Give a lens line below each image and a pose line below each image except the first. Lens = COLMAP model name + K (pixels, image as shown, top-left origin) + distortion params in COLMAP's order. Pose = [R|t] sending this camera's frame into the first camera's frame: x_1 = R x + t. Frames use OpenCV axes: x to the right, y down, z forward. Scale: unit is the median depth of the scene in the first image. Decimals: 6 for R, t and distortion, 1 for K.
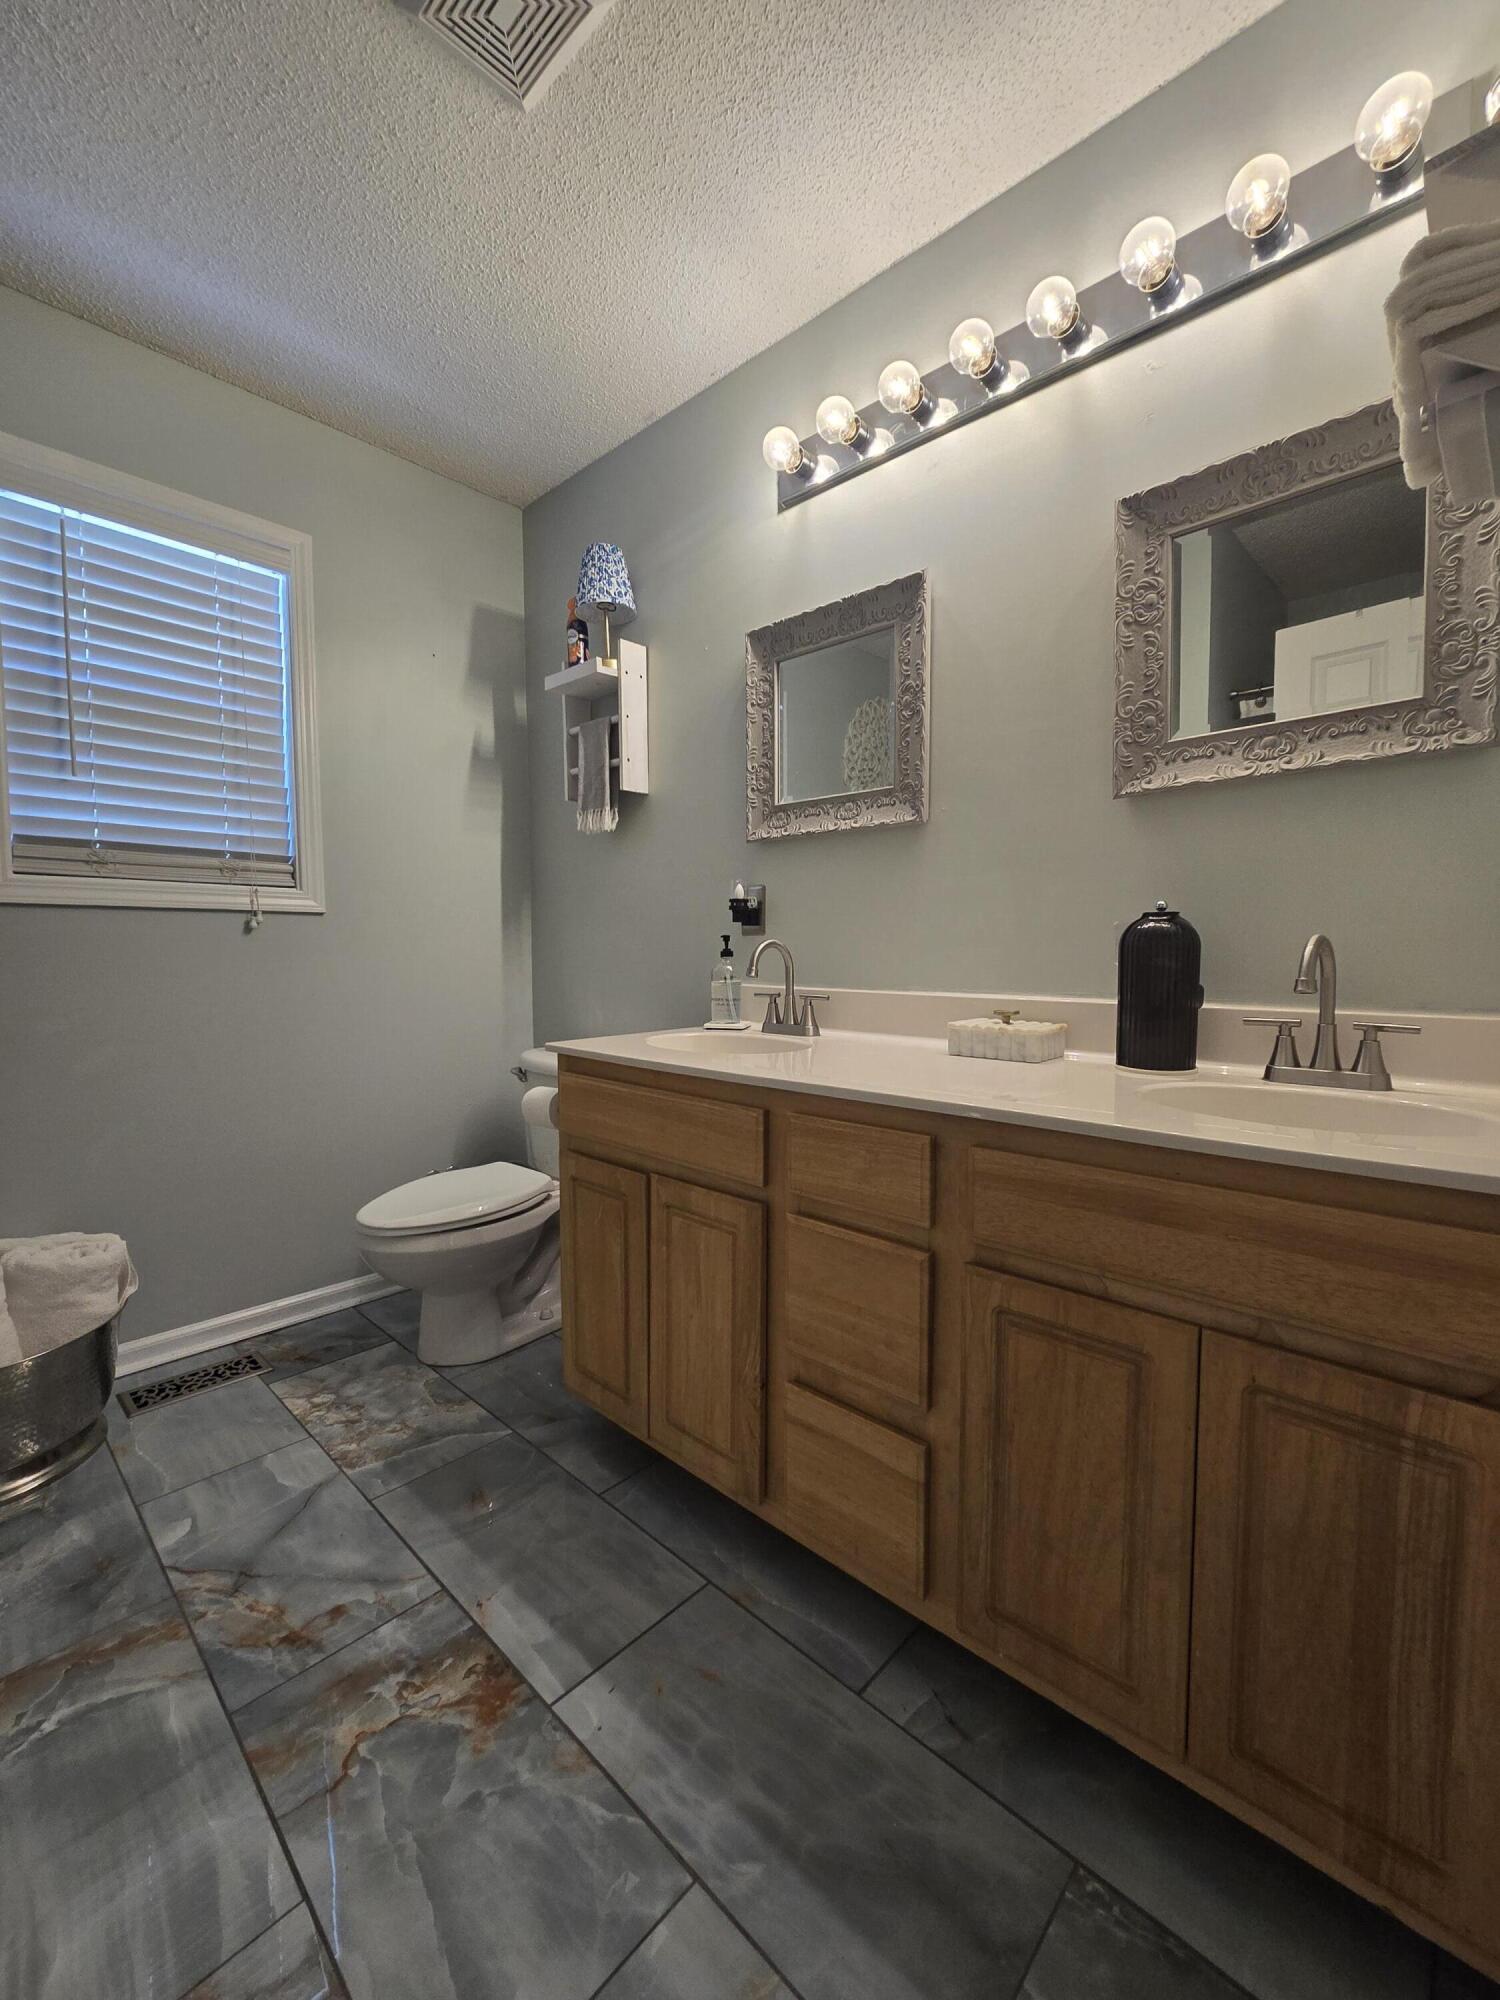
lens RADIAL K [[820.0, 0, 751.5], [0, 820.0, 992.7], [0, 0, 1]] dist [-0.000068, 0.001818]
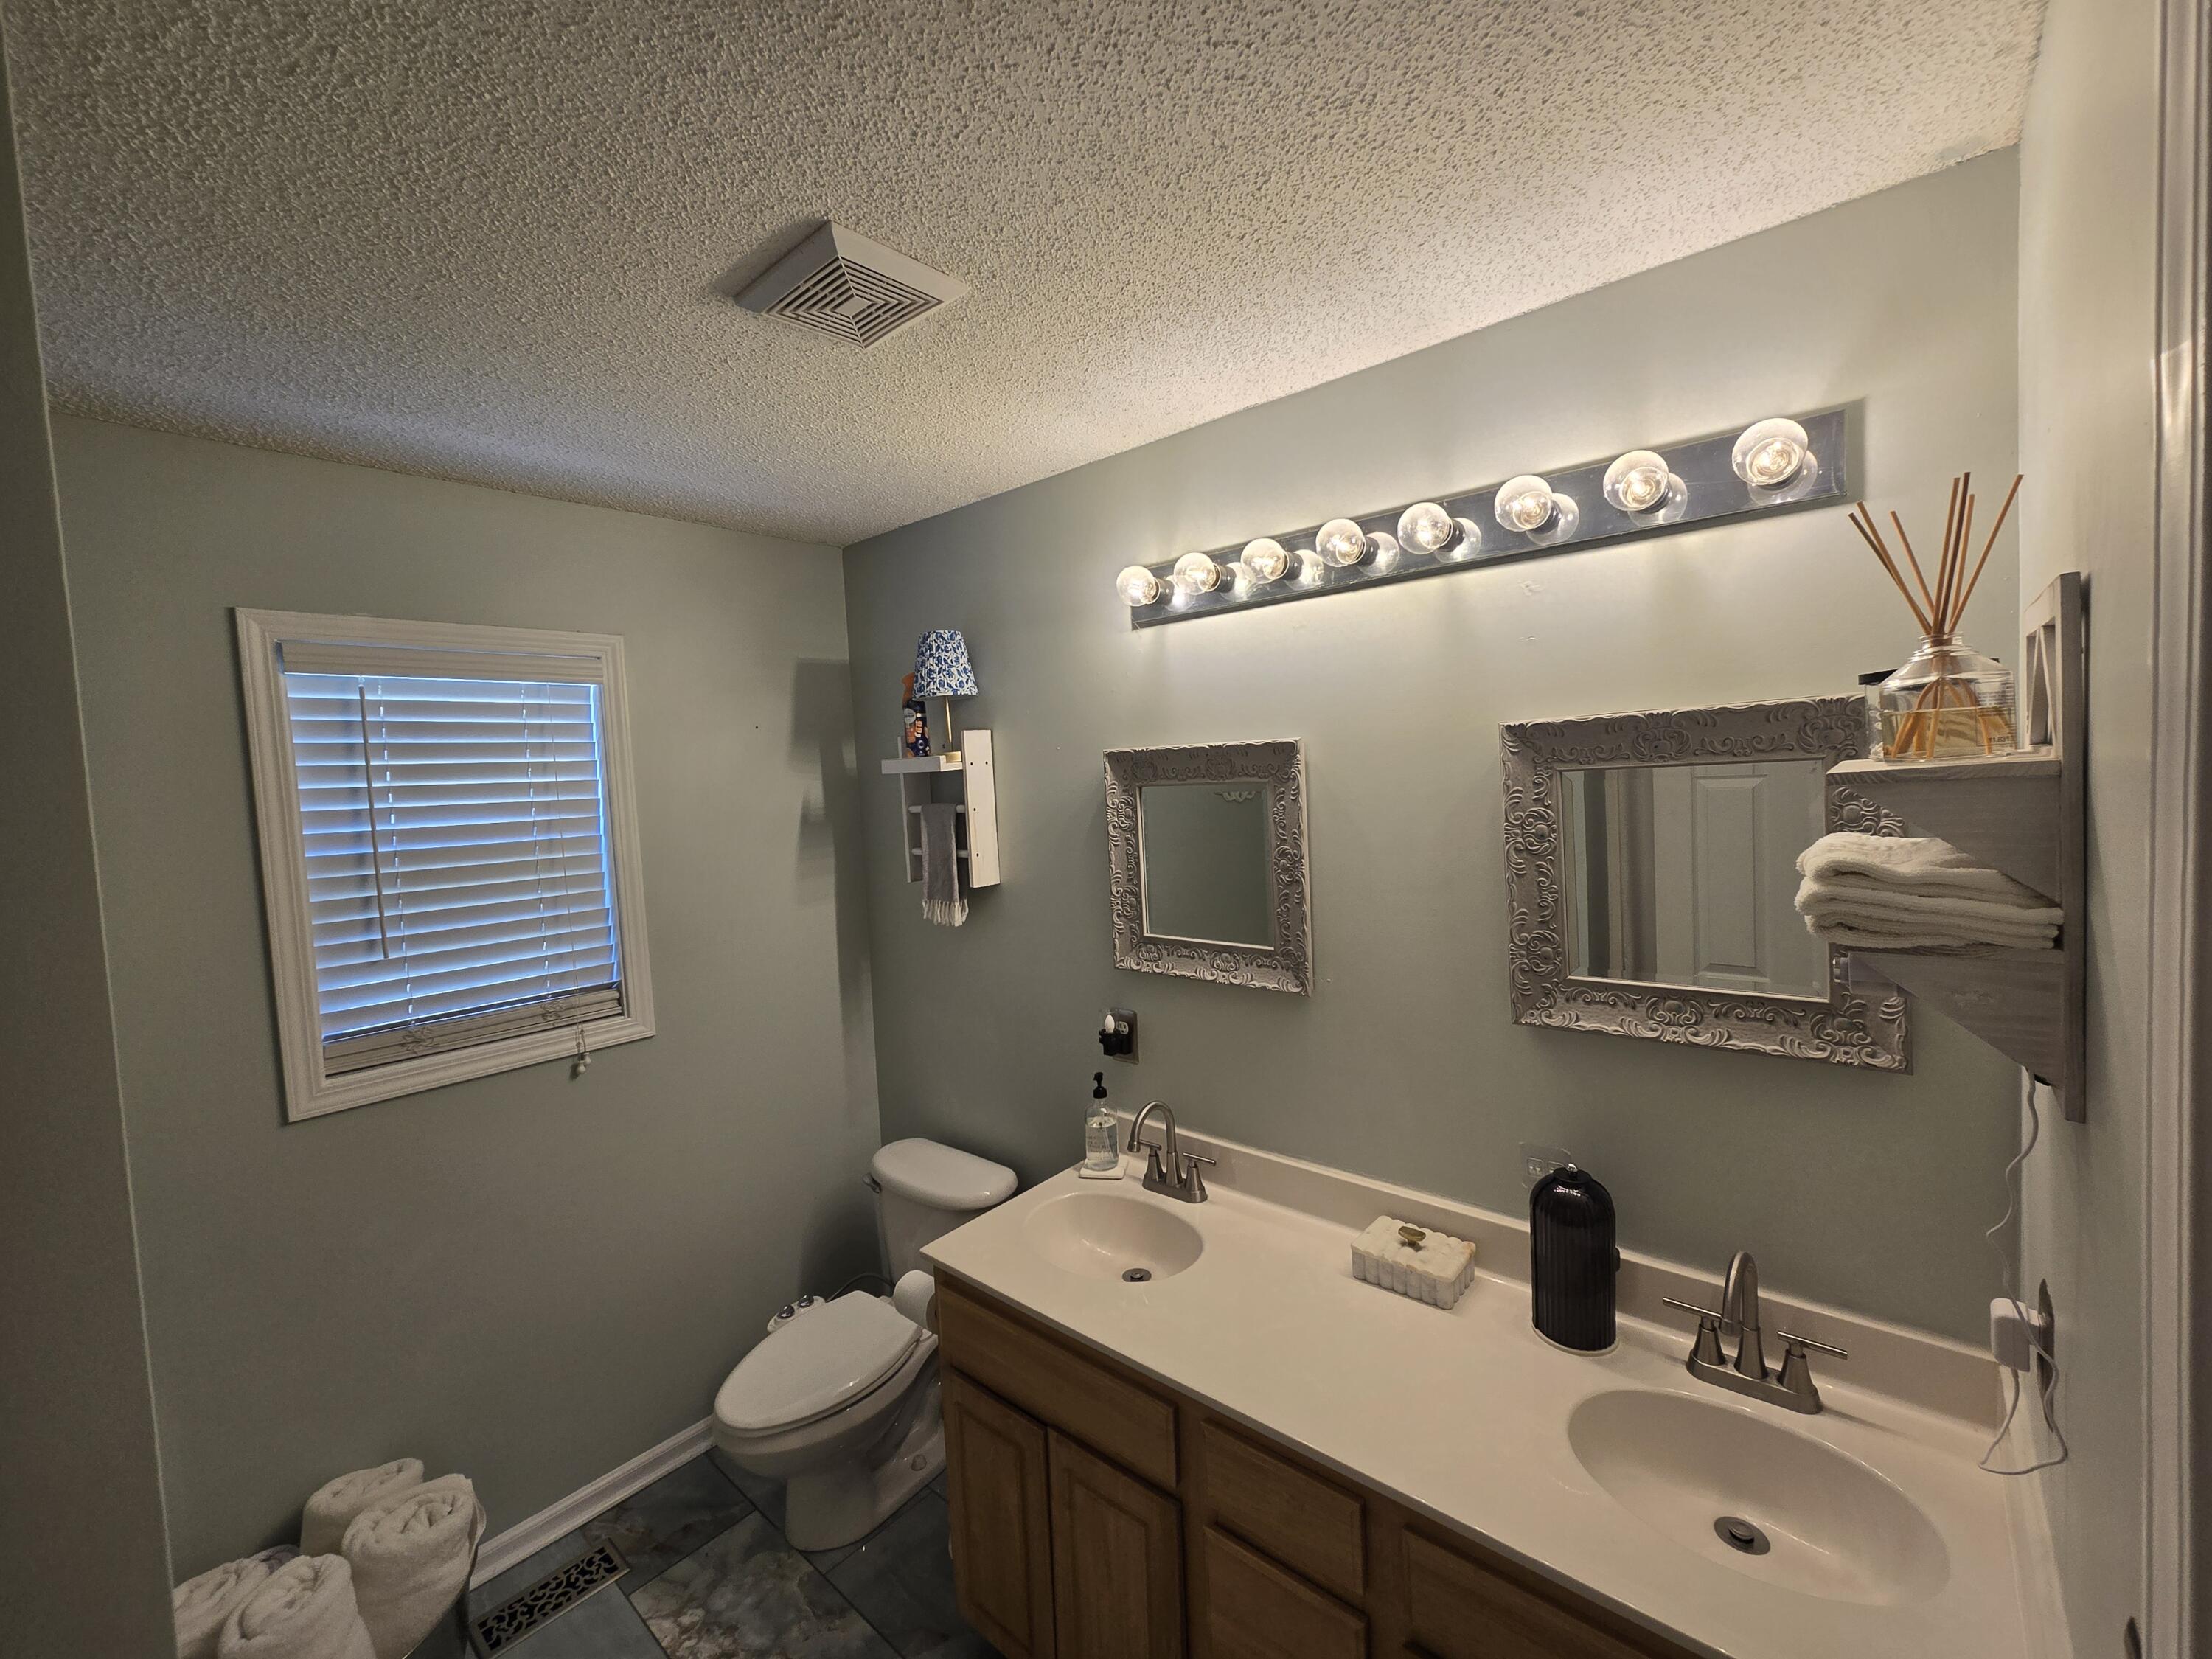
lens RADIAL K [[906.9, 0, 1100.7], [0, 906.9, 831.2], [0, 0, 1]] dist [-0.000068, 0.001818]
pose [[0.998426, -0.049834, 0.025737, -0.042278], [0.049939, 0.998746, -0.003456, -0.354050], [-0.025533, 0.004736, 0.999663, -0.038794]]
